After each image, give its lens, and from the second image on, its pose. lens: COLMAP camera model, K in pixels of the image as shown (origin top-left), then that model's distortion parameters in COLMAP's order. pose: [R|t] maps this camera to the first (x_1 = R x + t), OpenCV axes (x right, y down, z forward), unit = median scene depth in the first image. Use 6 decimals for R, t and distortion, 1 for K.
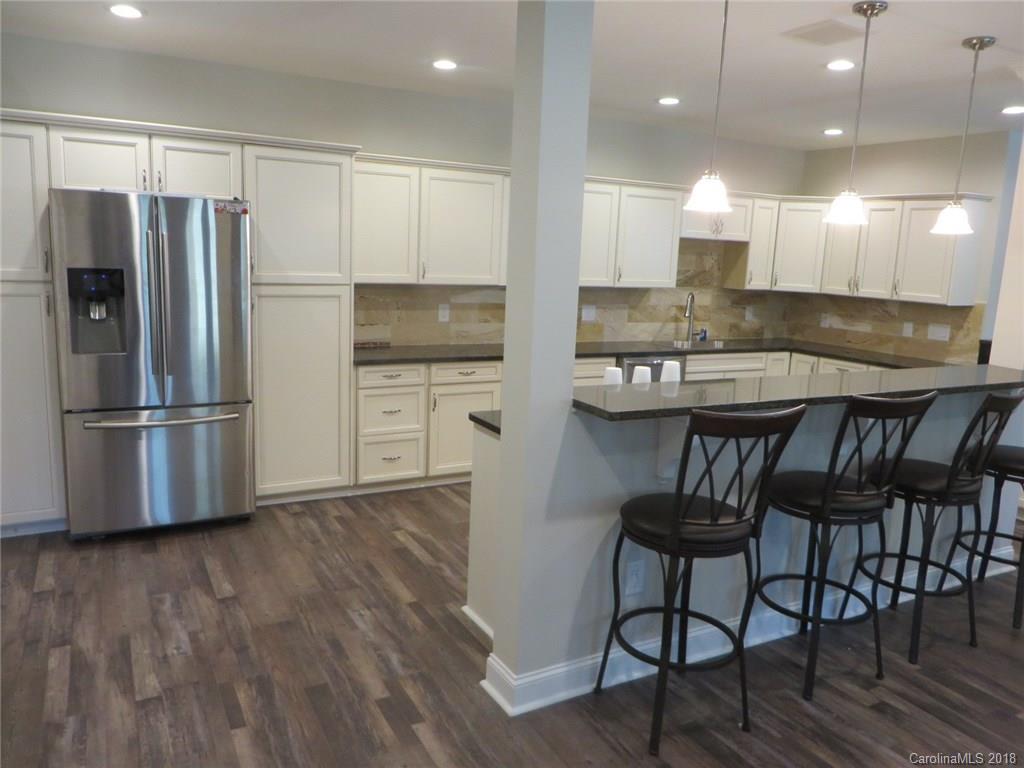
lens RADIAL K [[761.2, 0, 515.5], [0, 761.2, 384.3], [0, 0, 1]] dist [-0.032465, 0.001181]
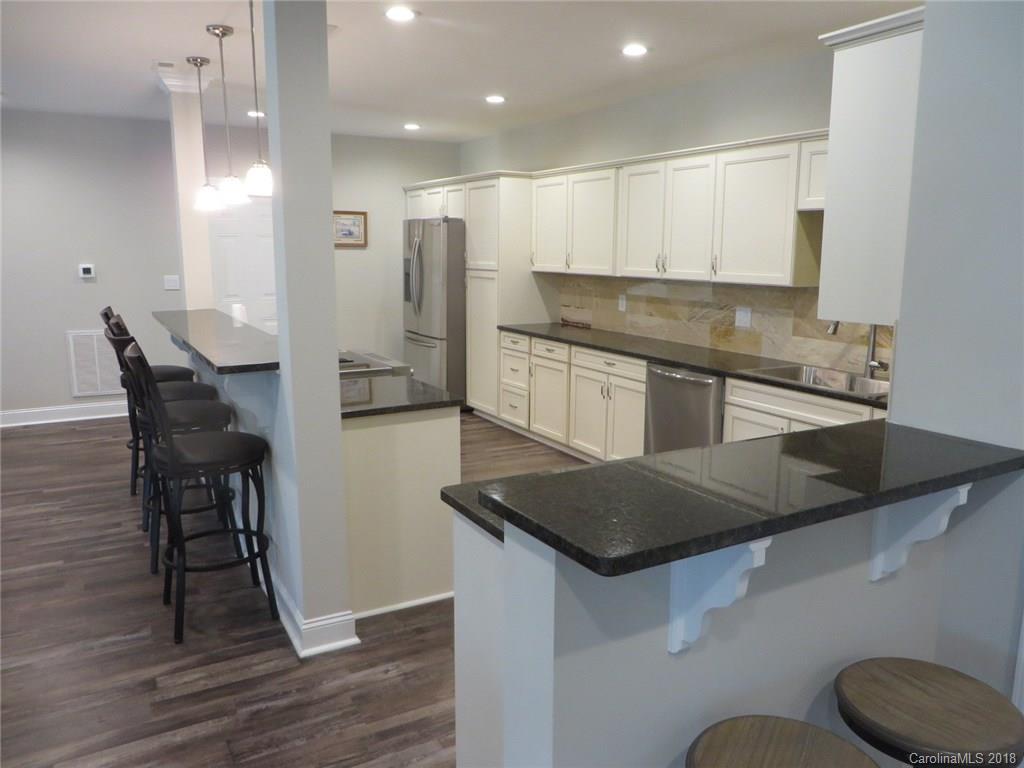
lens RADIAL K [[765.9, 0, 512.6], [0, 765.9, 378.1], [0, 0, 1]] dist [-0.006161, -0.006891]
pose [[0.012849, 0.130562, -0.991357, 0.962315], [-0.177207, 0.976042, 0.126248, -0.097010], [0.984090, 0.174054, 0.035678, 0.810356]]
